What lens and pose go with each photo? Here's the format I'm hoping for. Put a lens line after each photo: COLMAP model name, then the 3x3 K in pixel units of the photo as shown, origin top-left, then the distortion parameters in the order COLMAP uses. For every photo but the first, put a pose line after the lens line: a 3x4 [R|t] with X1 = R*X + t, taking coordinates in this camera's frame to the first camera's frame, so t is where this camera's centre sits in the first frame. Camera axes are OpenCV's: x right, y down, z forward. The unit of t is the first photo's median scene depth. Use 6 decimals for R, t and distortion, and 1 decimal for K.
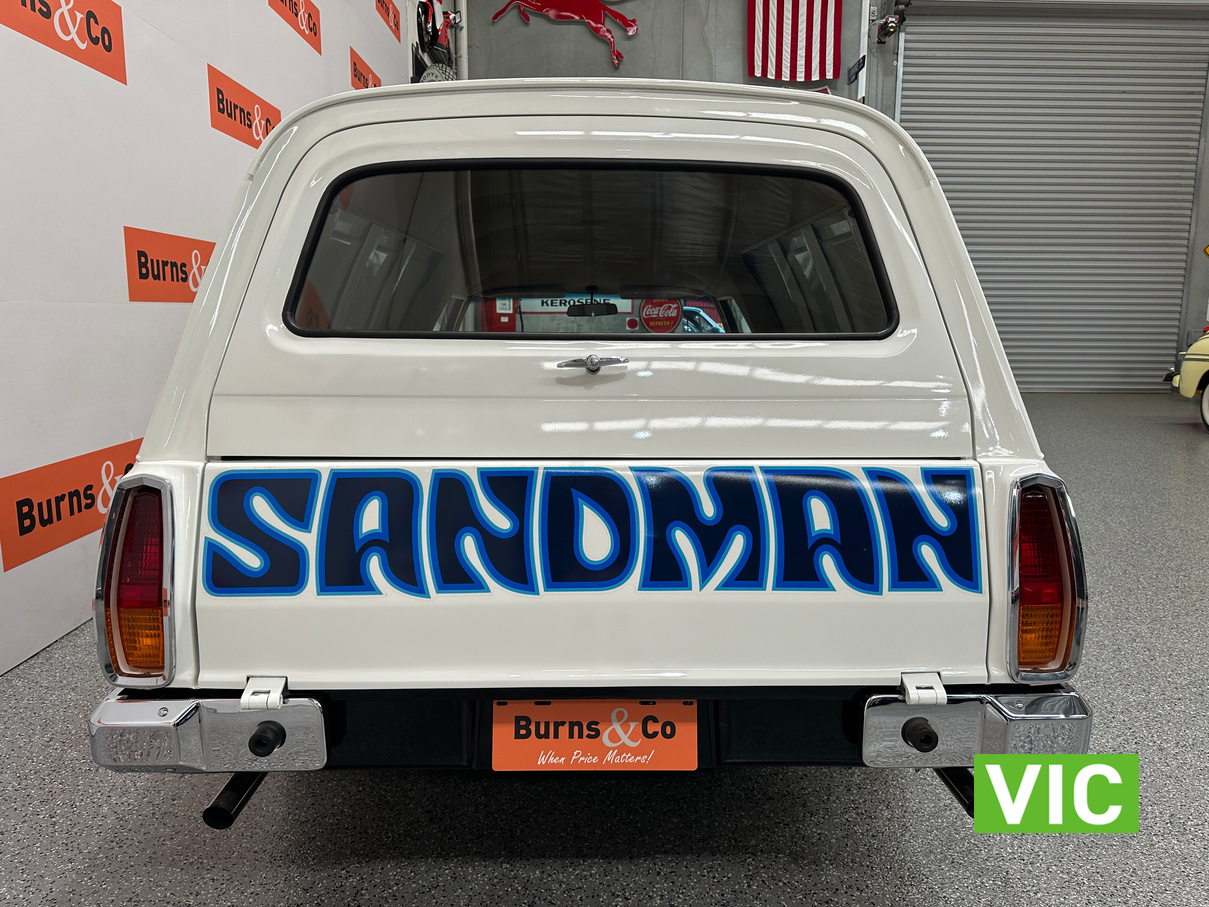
lens RADIAL K [[885.5, 0, 604.2], [0, 885.5, 425.0], [0, 0, 1]] dist [0.057872, -0.000323]
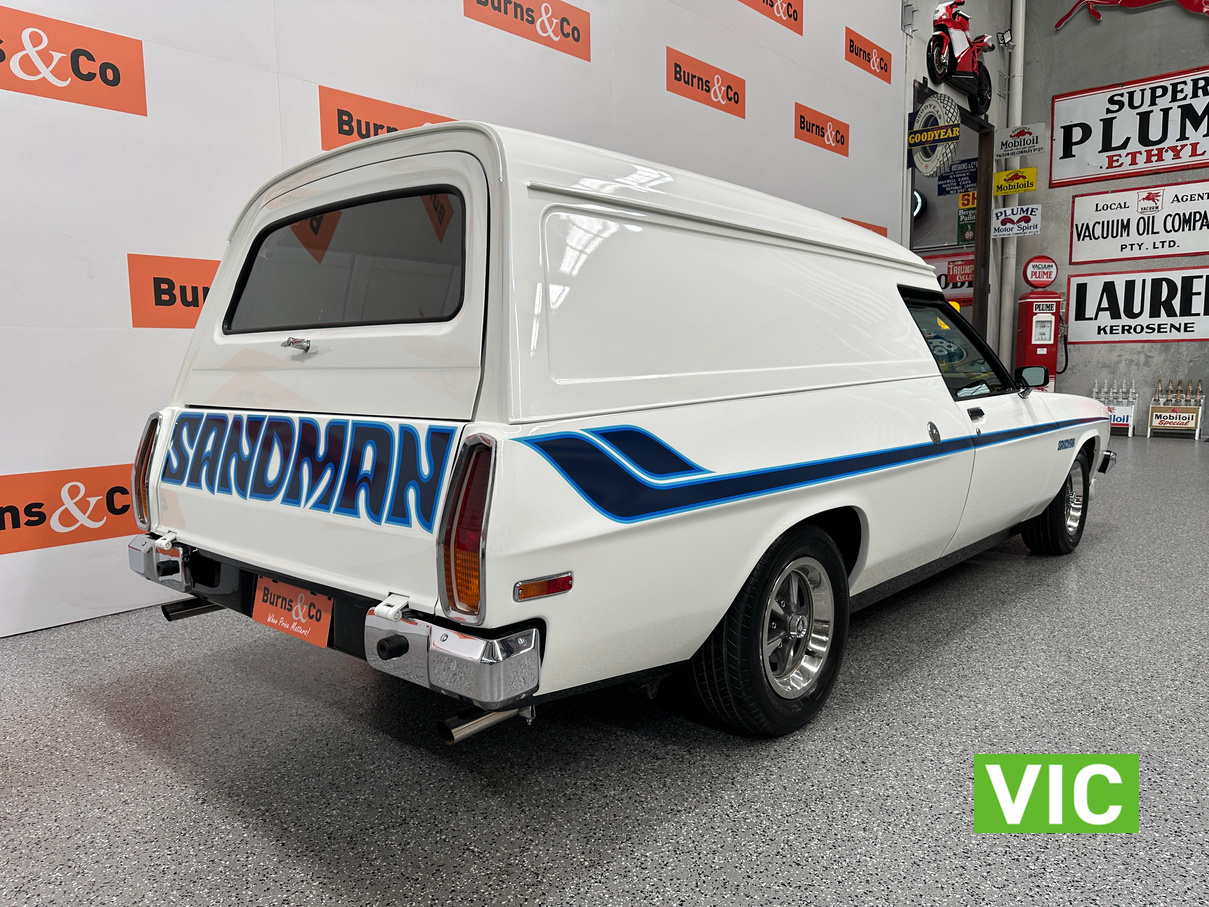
lens RADIAL K [[870.8, 0, 604.5], [0, 870.8, 453.5], [0, 0, 1]] dist [0.004593, -0.001211]
pose [[0.737416, 0.058249, -0.672923, 1.263342], [-0.068820, 0.997569, 0.010936, 0.054377], [0.671924, 0.038246, 0.739632, 0.309202]]
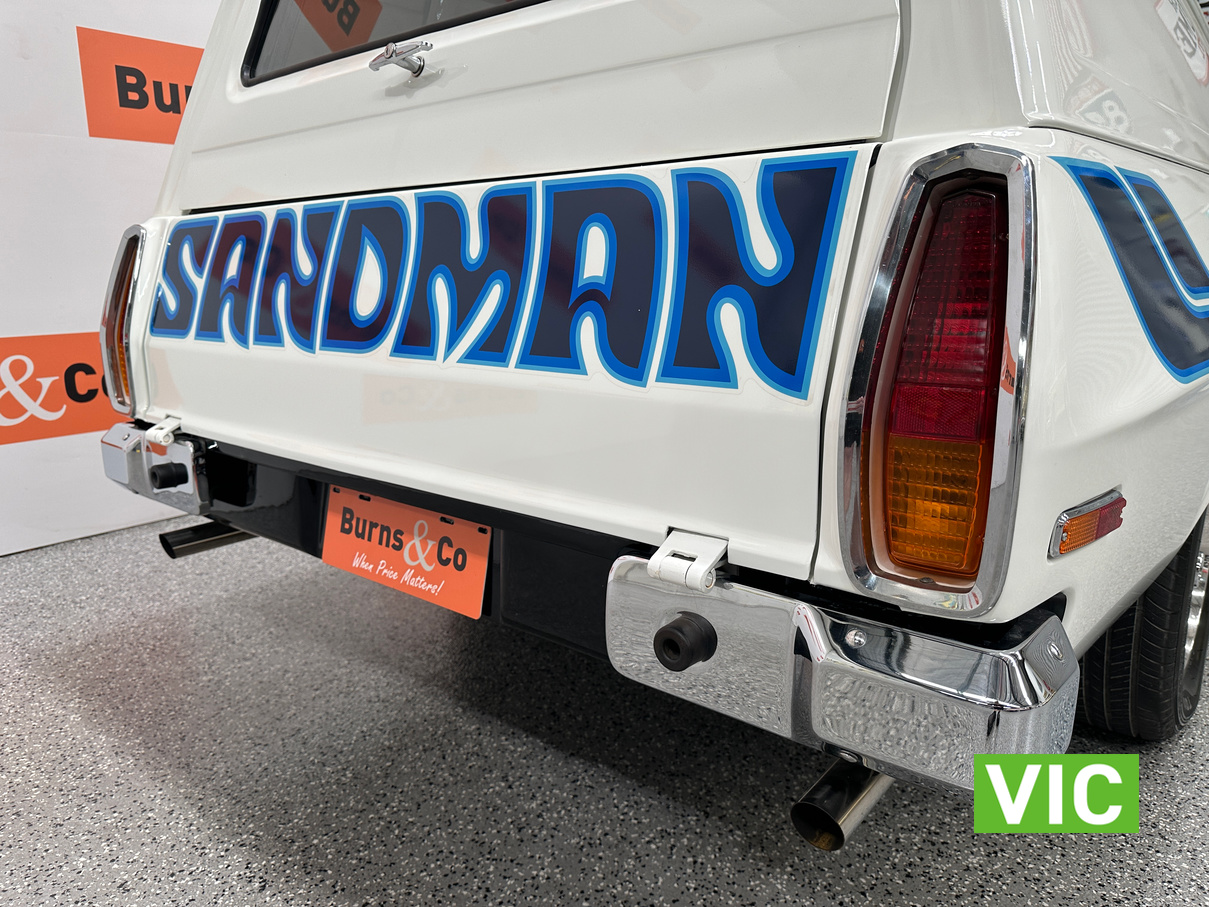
lens RADIAL K [[876.1, 0, 604.5], [0, 876.1, 453.5], [0, 0, 1]] dist [0.054049, -0.076045]
pose [[0.752821, 0.128900, -0.645481, 0.627560], [-0.074006, 0.990995, 0.111585, 0.163267], [0.654052, -0.036234, 0.755581, 0.528215]]
